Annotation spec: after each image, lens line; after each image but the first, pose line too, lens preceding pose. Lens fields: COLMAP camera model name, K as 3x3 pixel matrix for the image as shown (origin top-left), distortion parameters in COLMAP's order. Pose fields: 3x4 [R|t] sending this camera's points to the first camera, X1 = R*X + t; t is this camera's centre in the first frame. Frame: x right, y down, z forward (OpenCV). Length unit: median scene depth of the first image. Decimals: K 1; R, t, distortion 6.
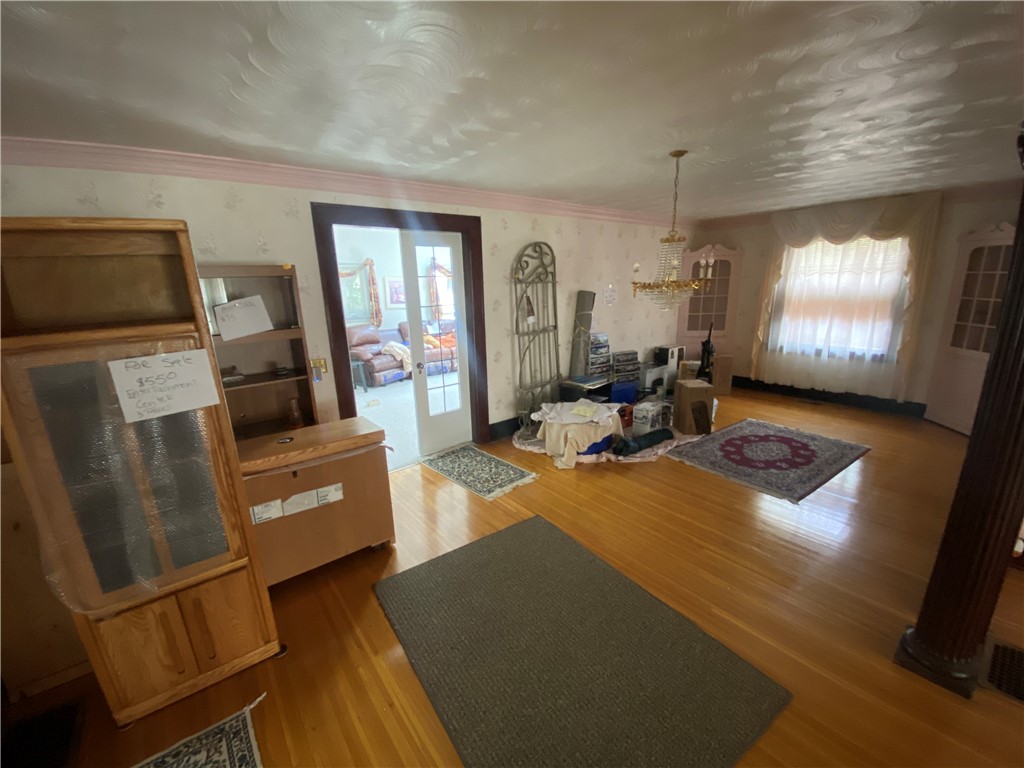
lens RADIAL K [[446.9, 0, 528.2], [0, 446.9, 400.5], [0, 0, 1]] dist [0.057251, -0.052051]
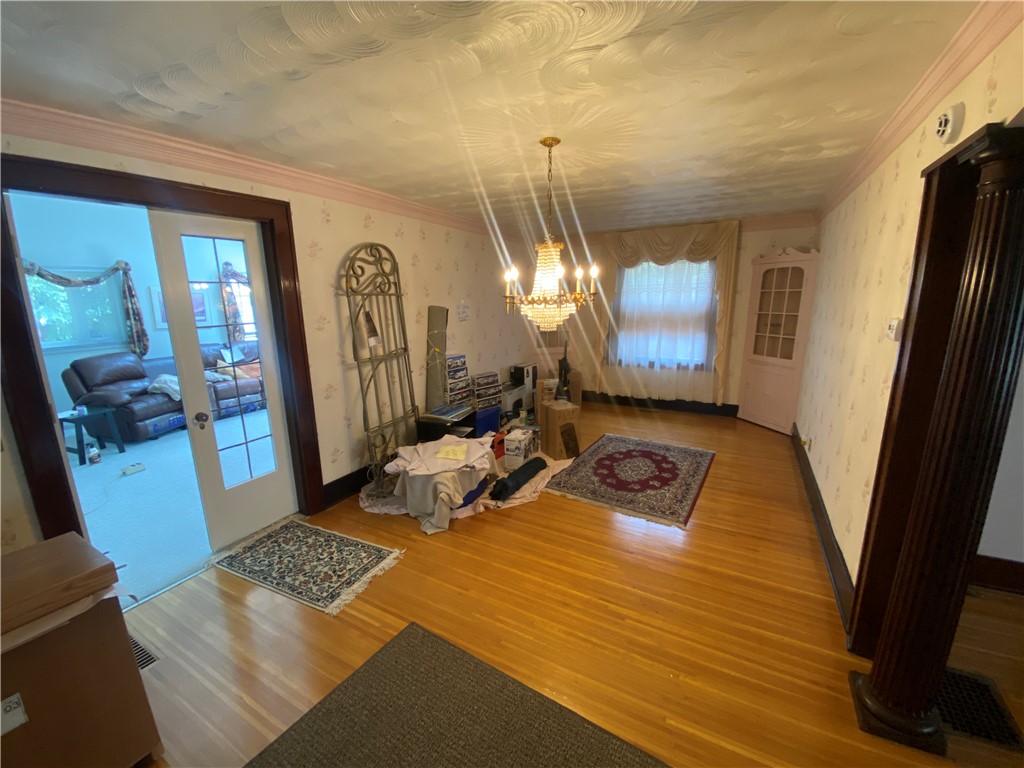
lens RADIAL K [[446.9, 0, 528.2], [0, 446.9, 400.5], [0, 0, 1]] dist [0.057251, -0.052051]
pose [[0.935839, -0.070135, 0.345380, -0.017277], [0.082185, 0.996409, -0.020353, -0.036671], [-0.342712, 0.047432, 0.938242, 0.163233]]
